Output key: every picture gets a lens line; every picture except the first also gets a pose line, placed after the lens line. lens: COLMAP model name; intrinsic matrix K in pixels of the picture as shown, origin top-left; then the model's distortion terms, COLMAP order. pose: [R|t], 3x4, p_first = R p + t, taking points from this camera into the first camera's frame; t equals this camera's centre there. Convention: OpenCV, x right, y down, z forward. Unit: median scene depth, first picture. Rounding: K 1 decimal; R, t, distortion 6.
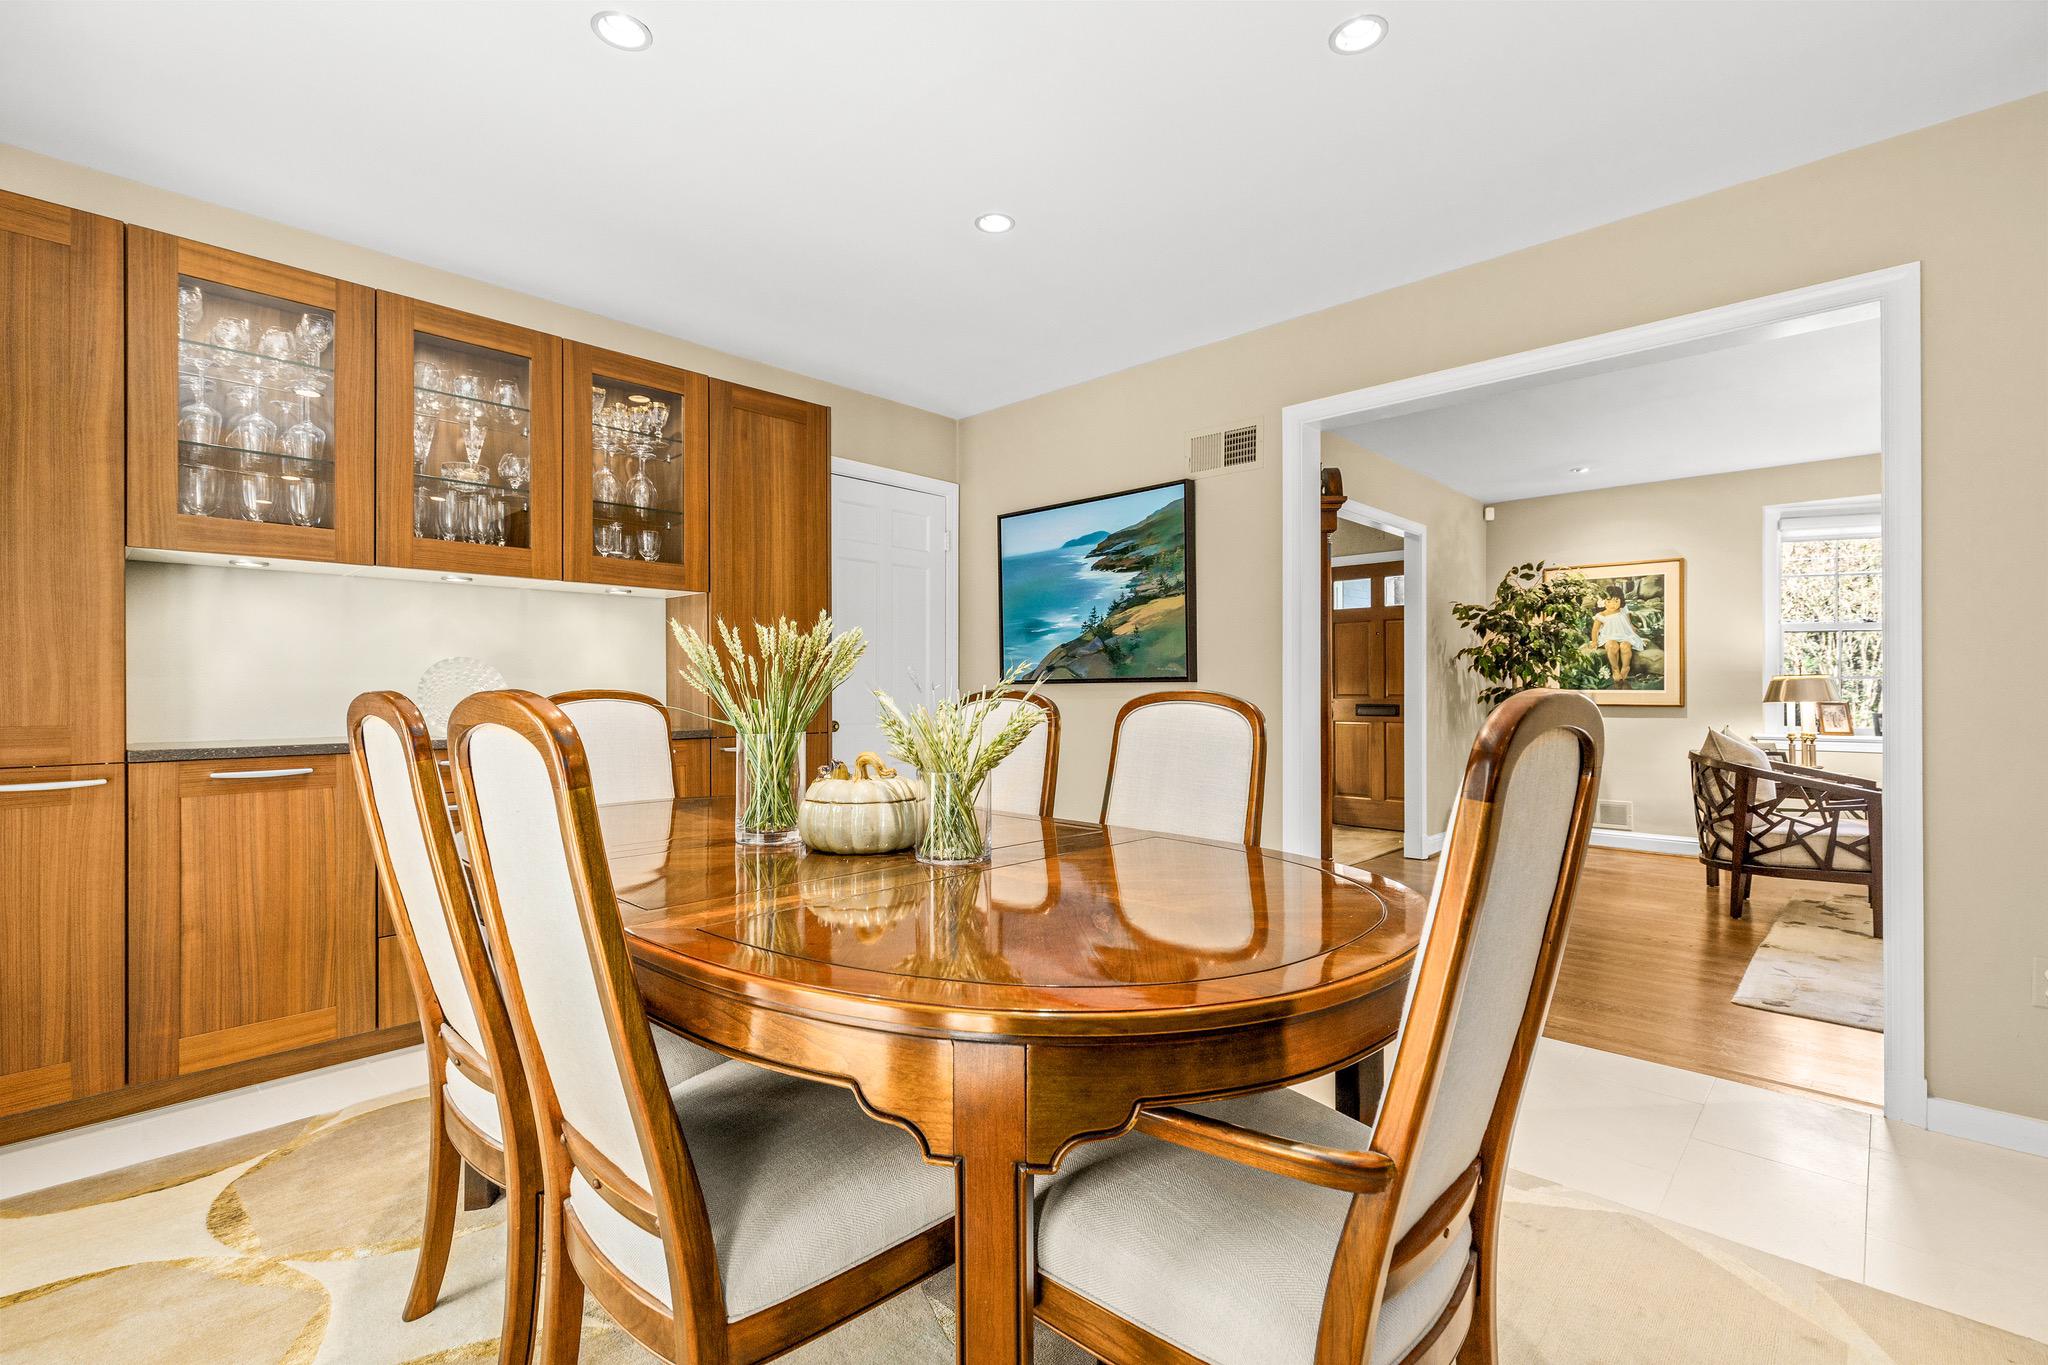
lens RADIAL K [[925.7, 0, 1027.6], [0, 925.7, 679.3], [0, 0, 1]] dist [0.010043, -0.001429]
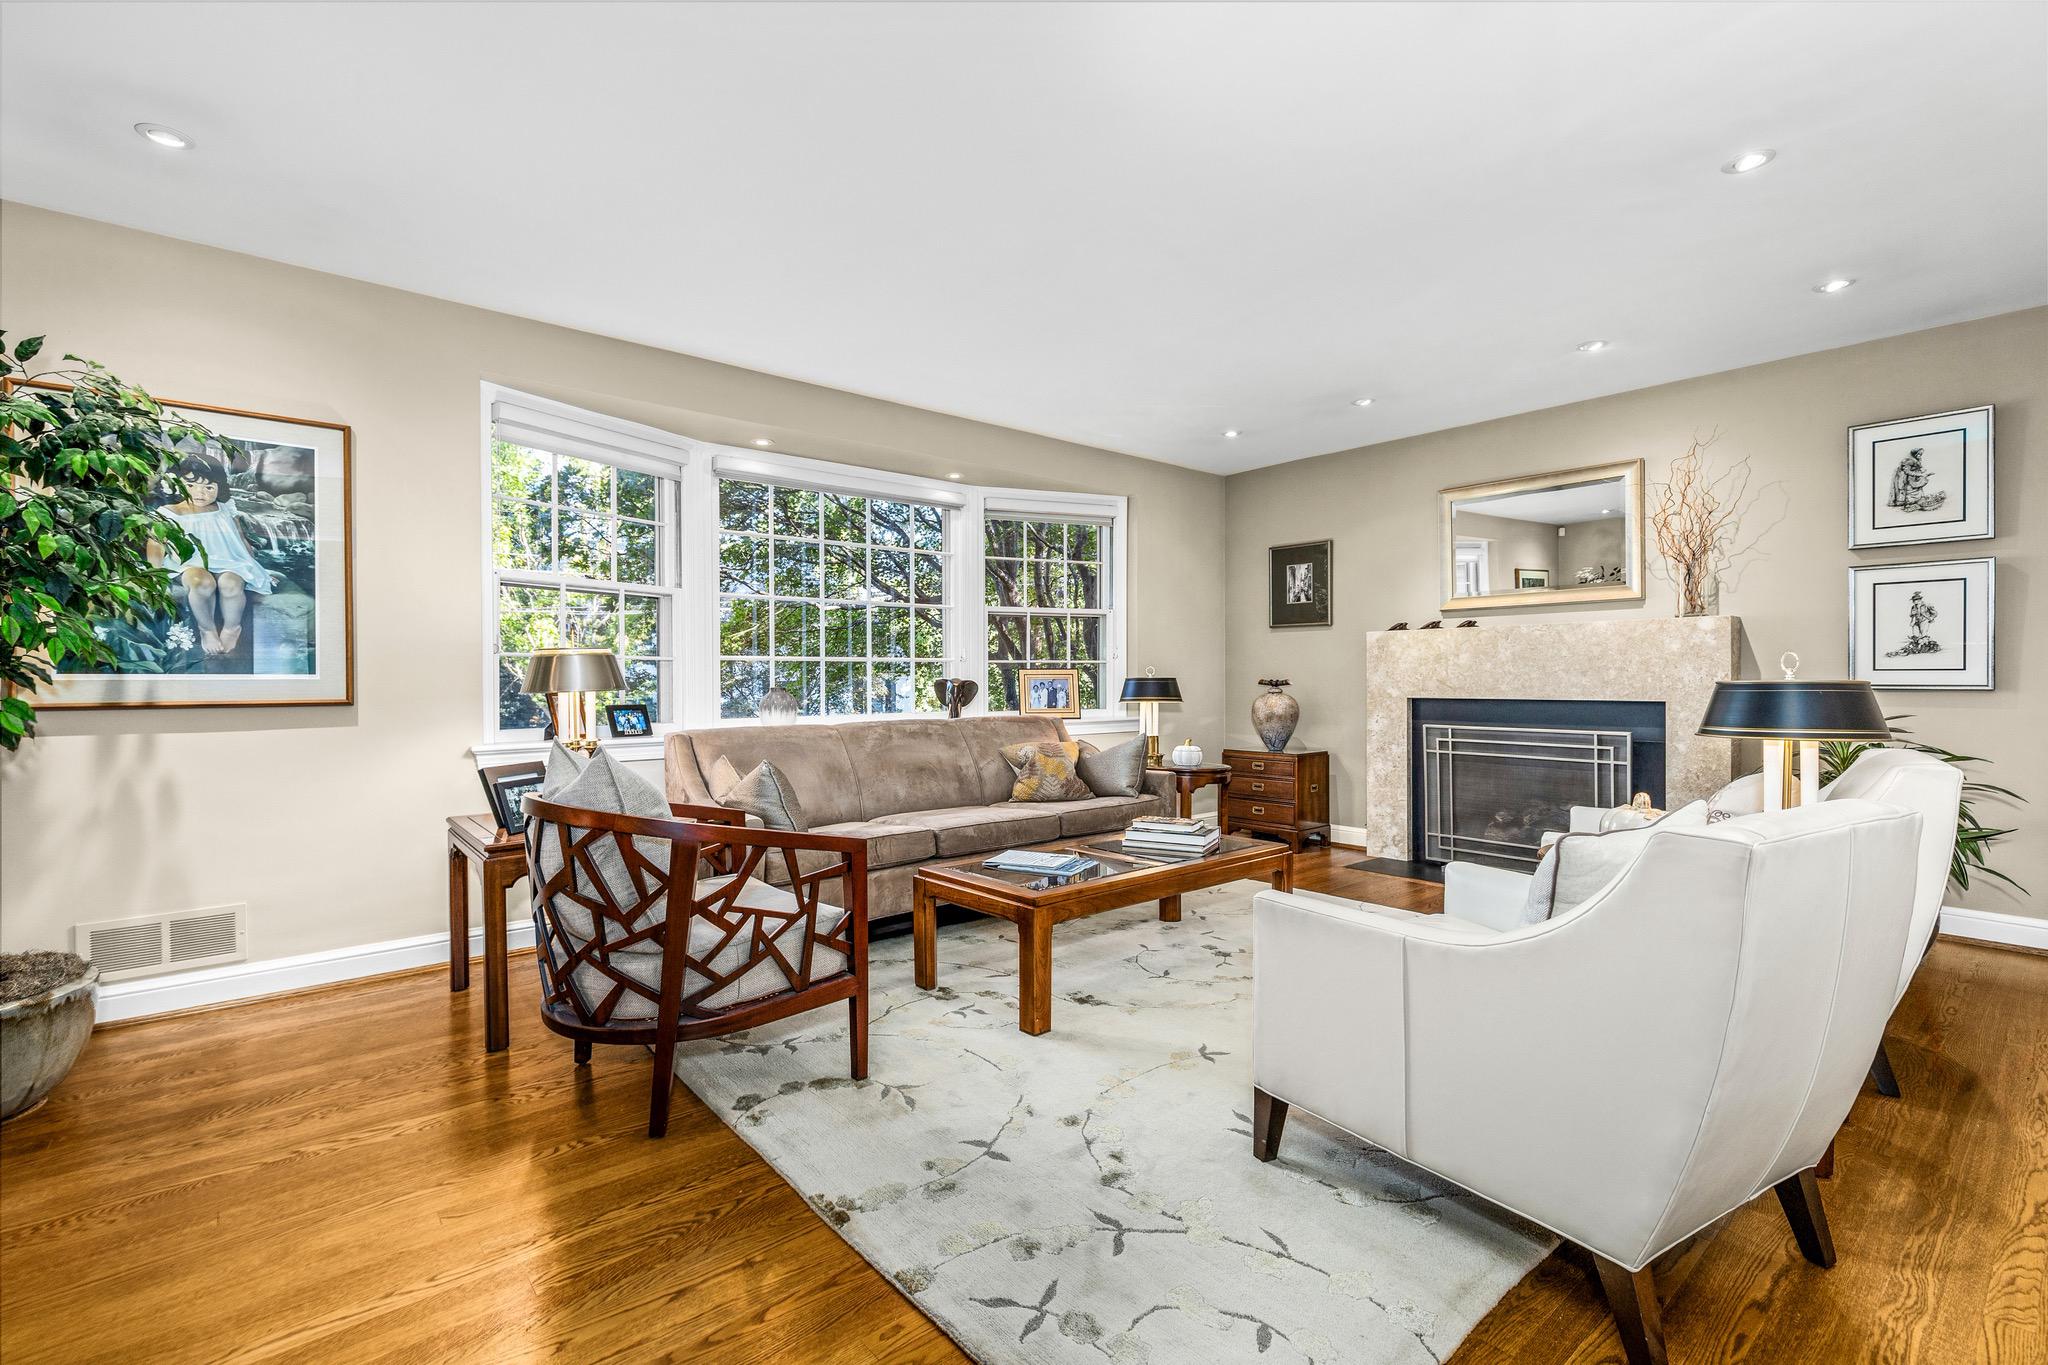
lens RADIAL K [[925.7, 0, 1028.9], [0, 925.7, 681.4], [0, 0, 1]] dist [0.010043, -0.001429]
pose [[0.121305, -0.006062, 0.992597, 0.221269], [-0.004853, 0.999966, 0.006700, 0.010453], [-0.992603, -0.005630, 0.121271, 0.548299]]
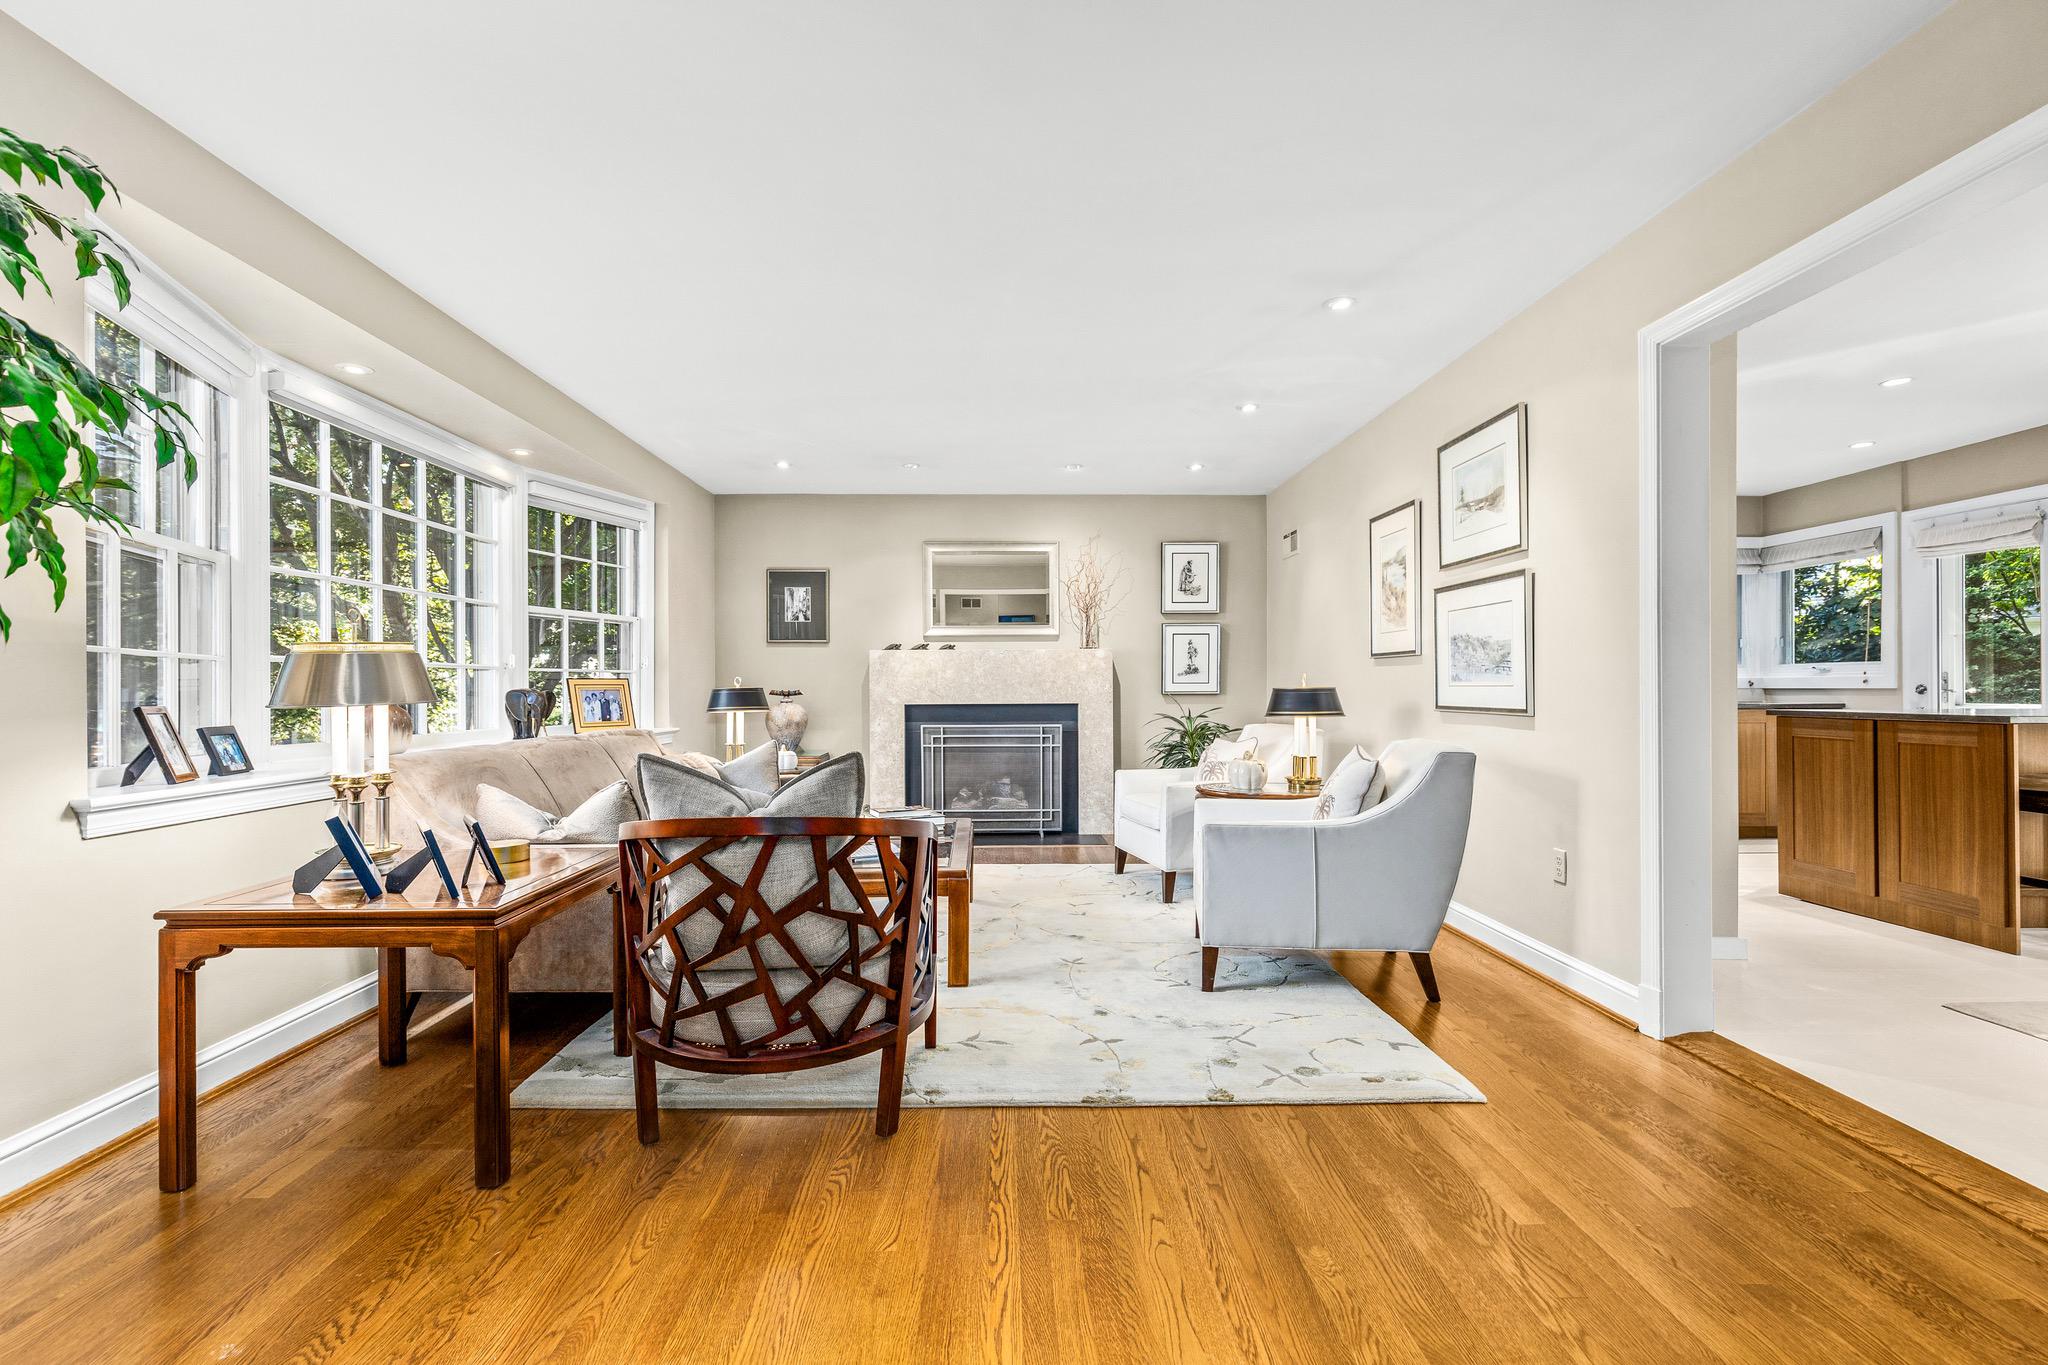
lens RADIAL K [[925.7, 0, 1014.9], [0, 925.7, 682.3], [0, 0, 1]] dist [0.010043, -0.001429]
pose [[-0.695944, 0.005123, 0.718078, 0.260459], [-0.003140, 0.999943, -0.010177, 0.014701], [-0.718090, -0.009337, -0.695888, 0.950287]]
